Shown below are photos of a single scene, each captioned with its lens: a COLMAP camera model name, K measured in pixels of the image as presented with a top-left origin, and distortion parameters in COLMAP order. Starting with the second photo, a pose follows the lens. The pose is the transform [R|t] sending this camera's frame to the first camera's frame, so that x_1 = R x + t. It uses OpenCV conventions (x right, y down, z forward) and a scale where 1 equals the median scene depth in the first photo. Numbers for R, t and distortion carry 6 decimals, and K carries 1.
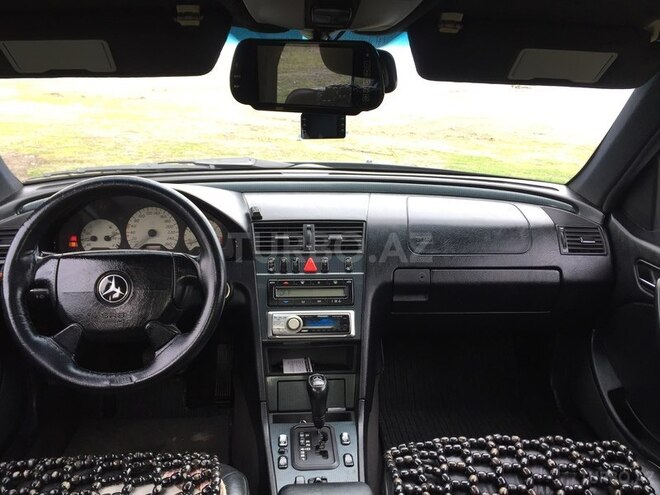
lens RADIAL K [[561.8, 0, 331.9], [0, 561.8, 248.4], [0, 0, 1]] dist [0.069630, -0.093743]
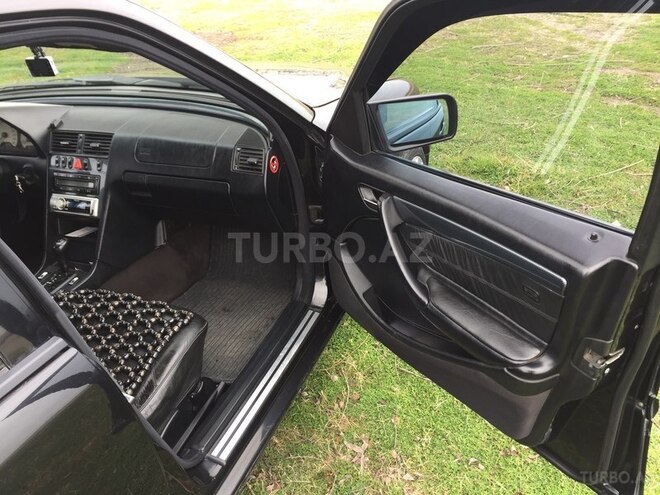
lens RADIAL K [[561.8, 0, 331.4], [0, 561.8, 246.1], [0, 0, 1]] dist [0.069630, -0.093743]
pose [[0.892742, 0.134055, -0.430165, 1.156964], [-0.032226, 0.971266, 0.235803, -0.125853], [0.449415, -0.196649, 0.871410, -0.007157]]
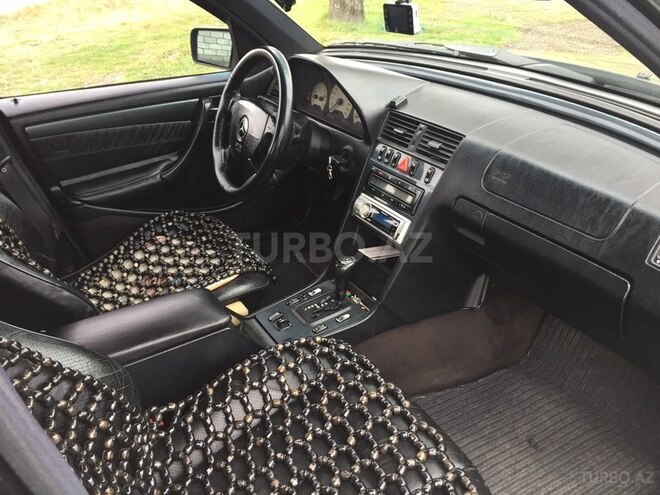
lens RADIAL K [[561.8, 0, 329.5], [0, 561.8, 244.4], [0, 0, 1]] dist [0.069630, -0.093743]
pose [[0.448161, 0.397182, -0.800874, 0.749513], [-0.219863, 0.917333, 0.331905, -0.141345], [0.866494, 0.027335, 0.498438, 0.377175]]
